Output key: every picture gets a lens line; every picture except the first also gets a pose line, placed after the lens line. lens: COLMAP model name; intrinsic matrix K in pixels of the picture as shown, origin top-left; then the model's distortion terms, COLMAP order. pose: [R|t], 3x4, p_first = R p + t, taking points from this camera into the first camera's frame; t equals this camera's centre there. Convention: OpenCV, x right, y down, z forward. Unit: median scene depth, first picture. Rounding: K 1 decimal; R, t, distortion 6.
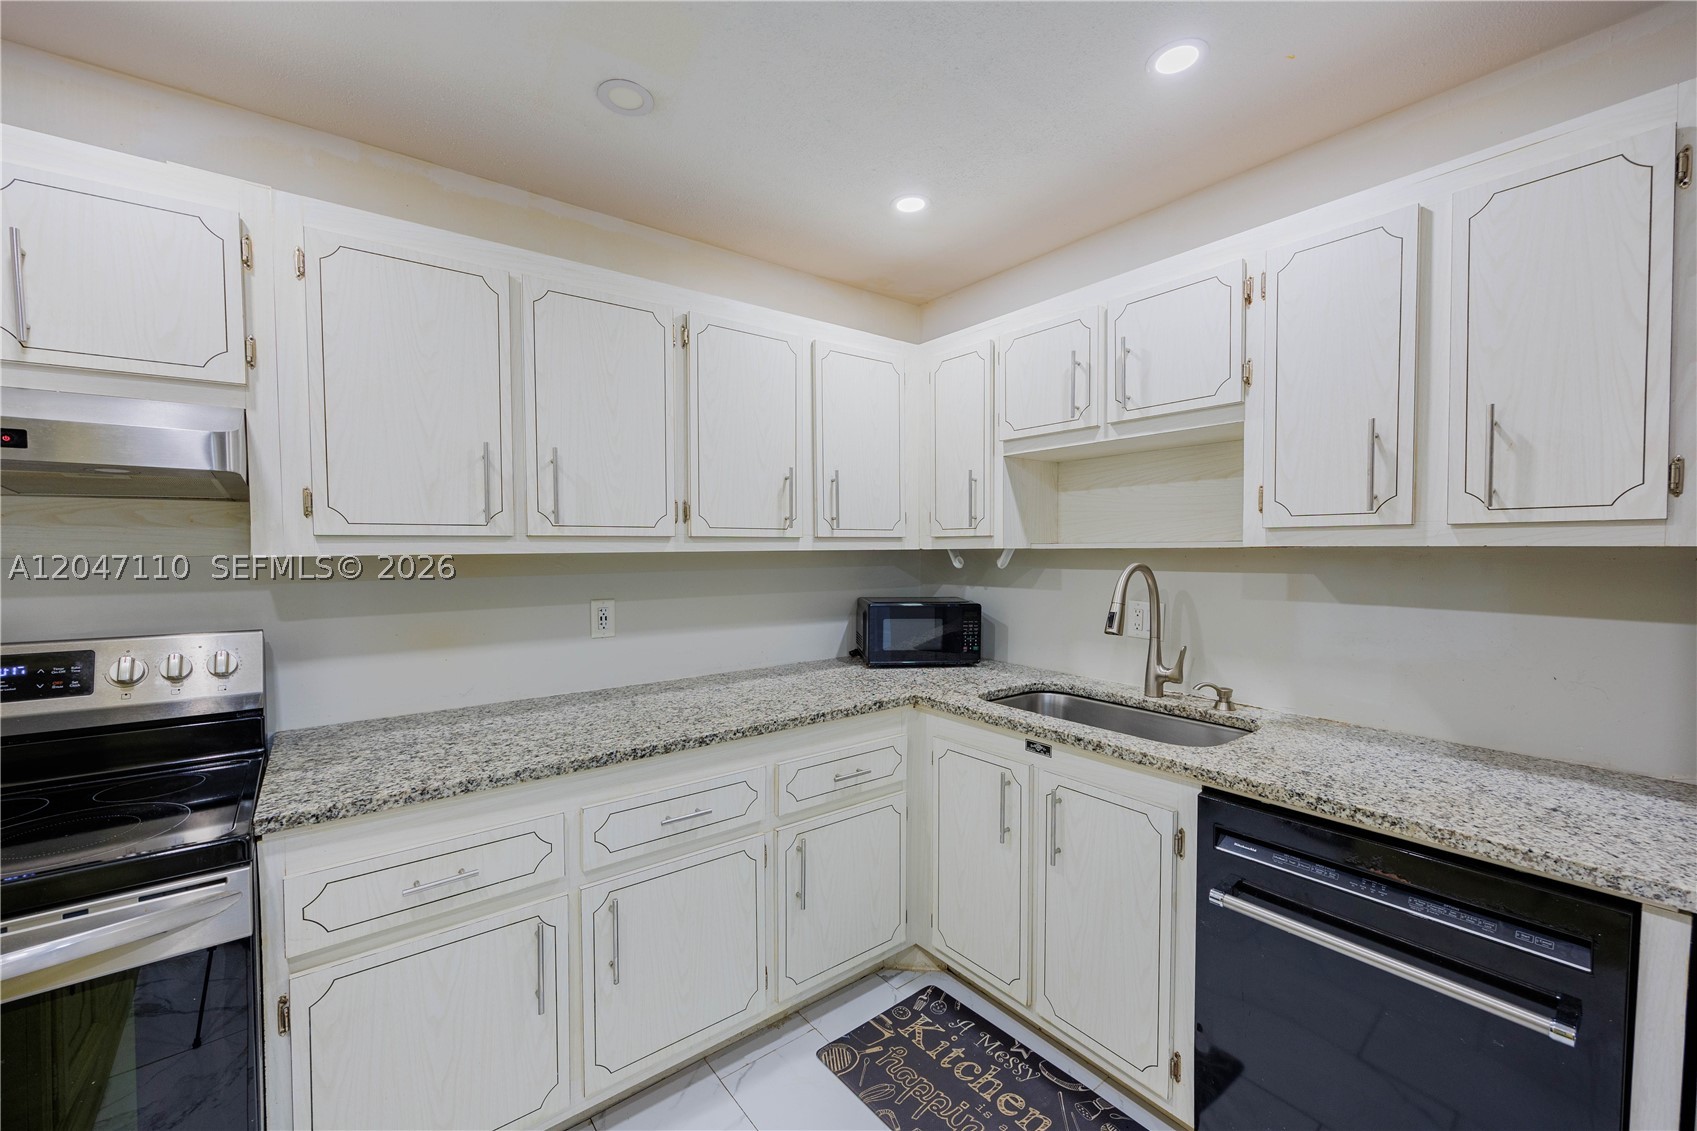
lens RADIAL K [[677.6, 0, 846.7], [0, 677.6, 568.1], [0, 0, 1]] dist [-0.001371, 0.000009]
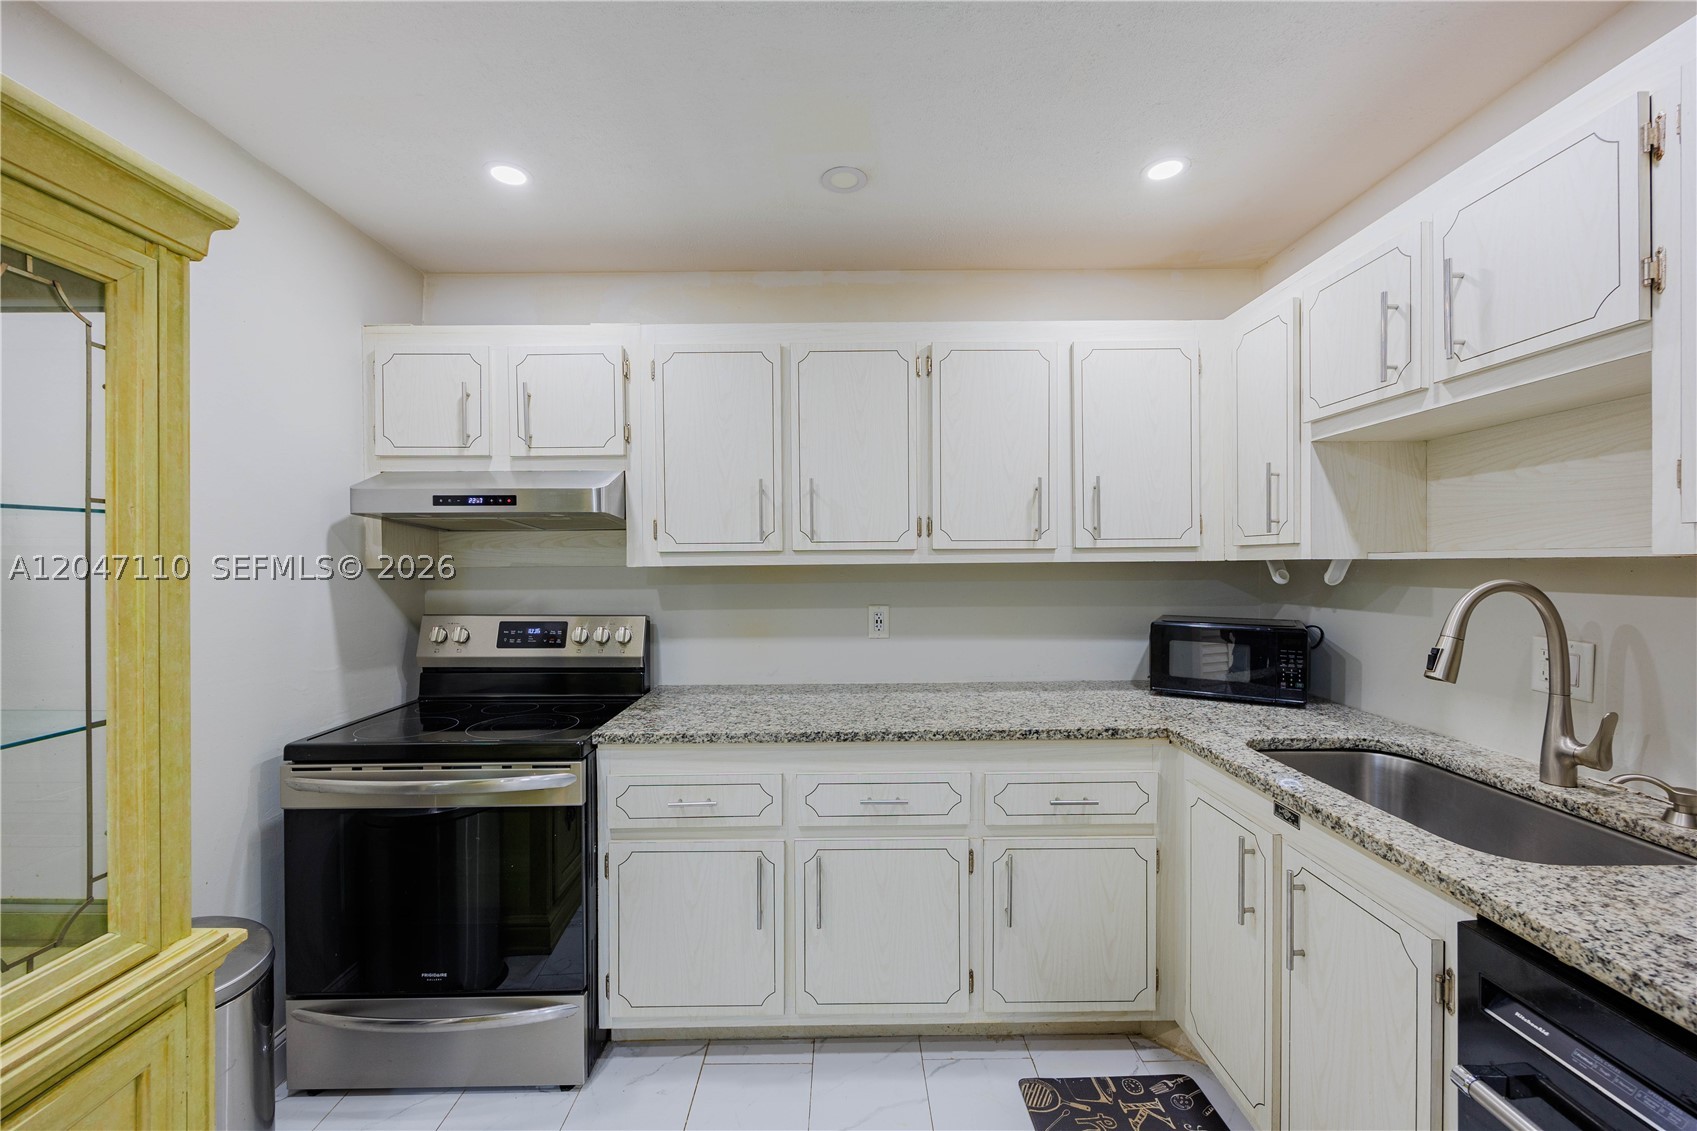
lens RADIAL K [[677.6, 0, 846.7], [0, 677.6, 568.1], [0, 0, 1]] dist [-0.001371, 0.000009]
pose [[0.793301, 0.004156, -0.608815, 0.360650], [-0.015294, 0.999797, -0.013103, -0.000453], [0.608637, 0.019706, 0.793204, 0.069238]]
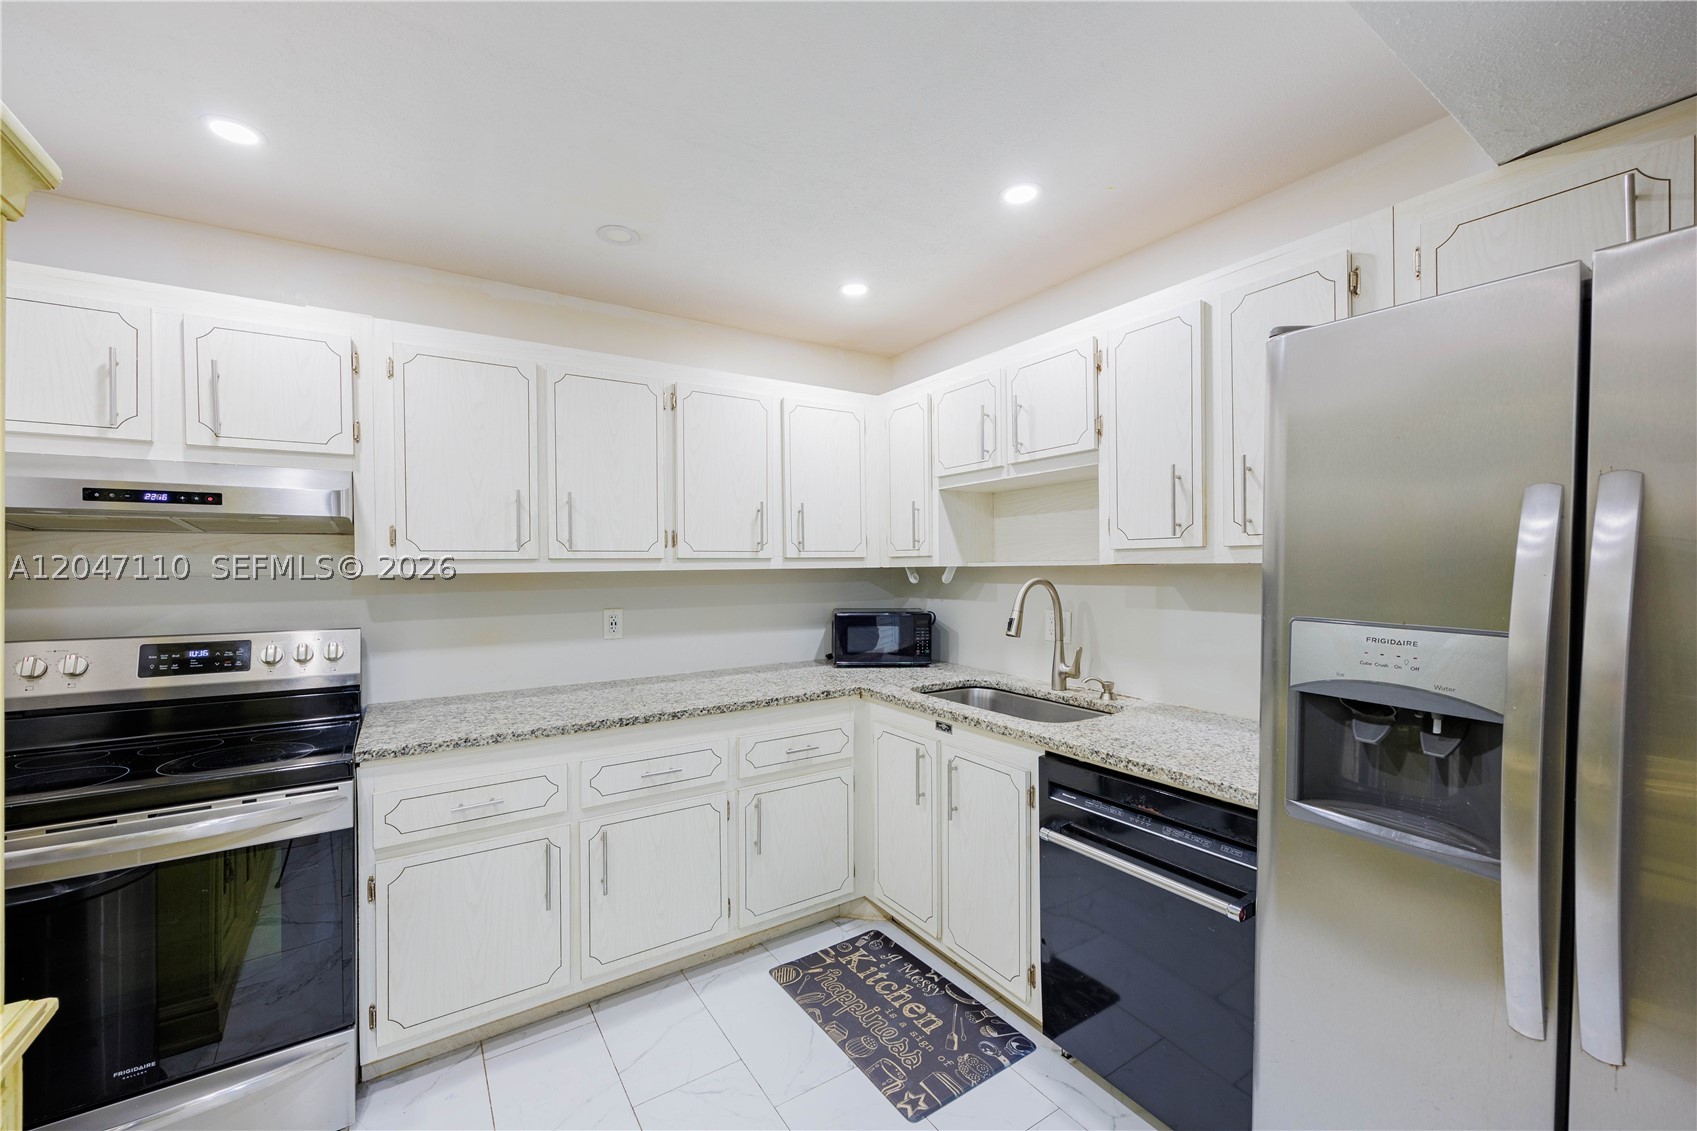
lens RADIAL K [[677.6, 0, 846.7], [0, 677.6, 568.1], [0, 0, 1]] dist [-0.001371, 0.000009]
pose [[0.996701, -0.004469, -0.081033, 0.211110], [0.002275, 0.999629, -0.027142, 0.007683], [0.081124, 0.026868, 0.996342, -0.264756]]
